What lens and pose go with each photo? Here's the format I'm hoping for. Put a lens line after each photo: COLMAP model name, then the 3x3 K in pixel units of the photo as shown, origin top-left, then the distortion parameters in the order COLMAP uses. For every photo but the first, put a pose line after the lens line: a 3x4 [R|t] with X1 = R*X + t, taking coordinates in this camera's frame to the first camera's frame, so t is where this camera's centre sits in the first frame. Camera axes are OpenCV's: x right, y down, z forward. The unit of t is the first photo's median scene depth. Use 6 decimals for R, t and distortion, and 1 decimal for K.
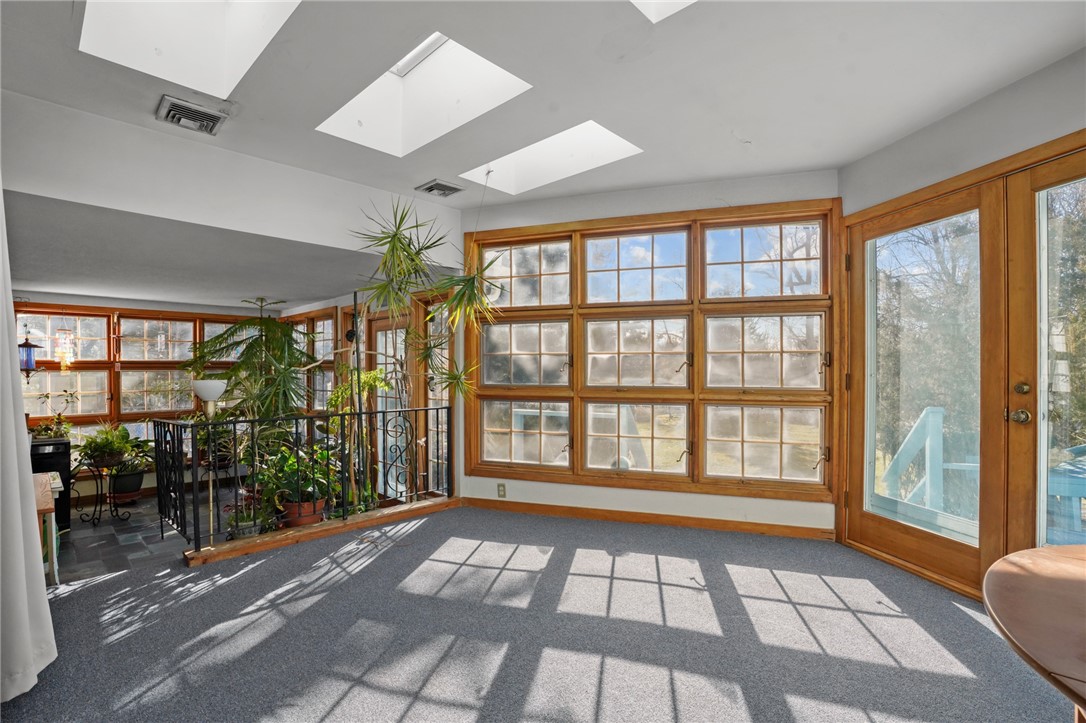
lens RADIAL K [[504.6, 0, 541.5], [0, 504.6, 373.5], [0, 0, 1]] dist [-0.072368, 0.028287]
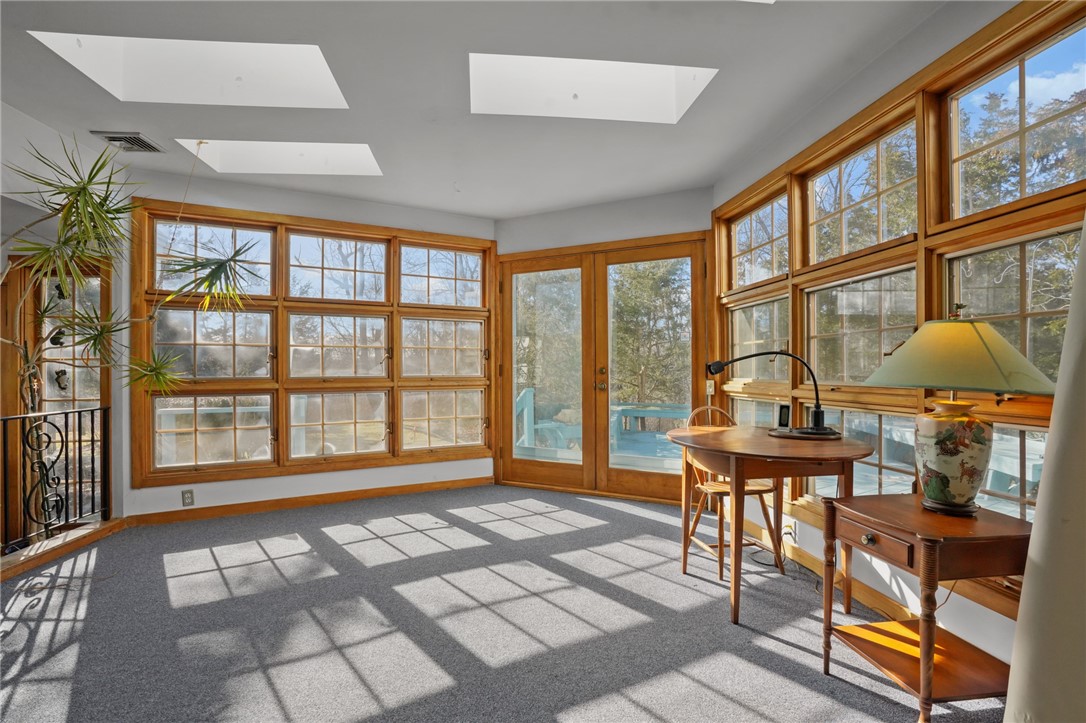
lens RADIAL K [[503.6, 0, 543.0], [0, 503.6, 361.5], [0, 0, 1]] dist [-0.073821, 0.027760]
pose [[0.648303, 0.006326, 0.761356, -0.370348], [0.010182, 0.999804, -0.016978, 0.015700], [-0.761314, 0.018759, 0.648112, -0.038388]]
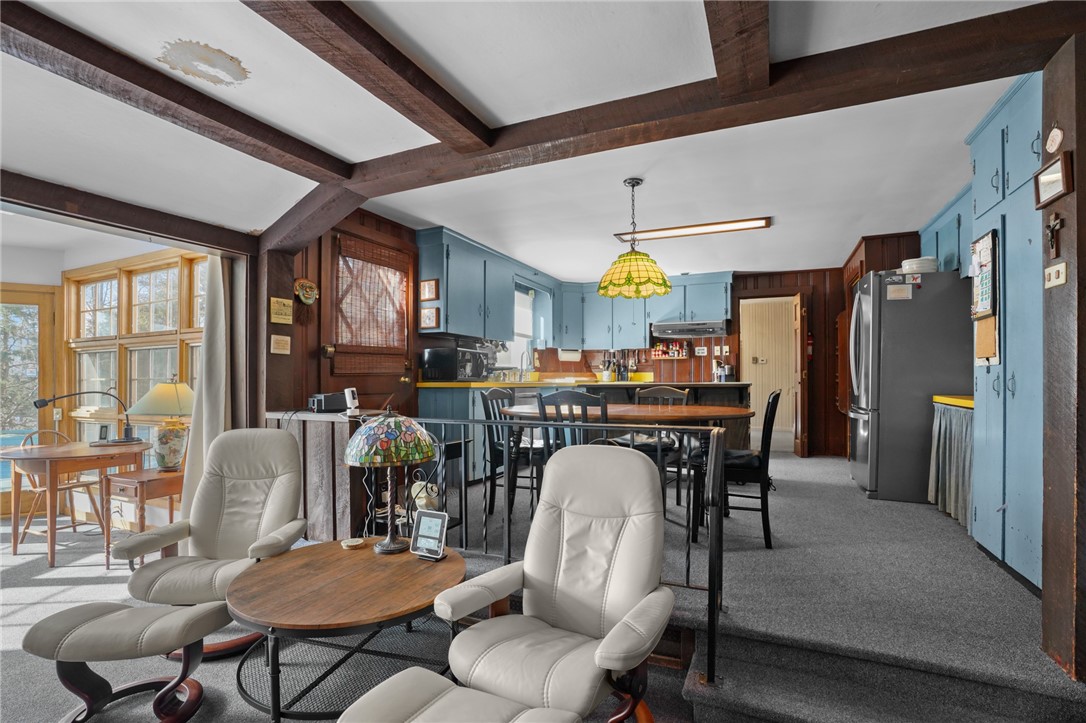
lens RADIAL K [[504.6, 0, 541.5], [0, 504.6, 373.5], [0, 0, 1]] dist [-0.072368, 0.028287]
pose [[-0.314116, 0.005781, 0.949367, -0.863402], [0.015685, 0.999877, -0.000899, -0.024237], [-0.949255, 0.014609, -0.314168, -0.380484]]
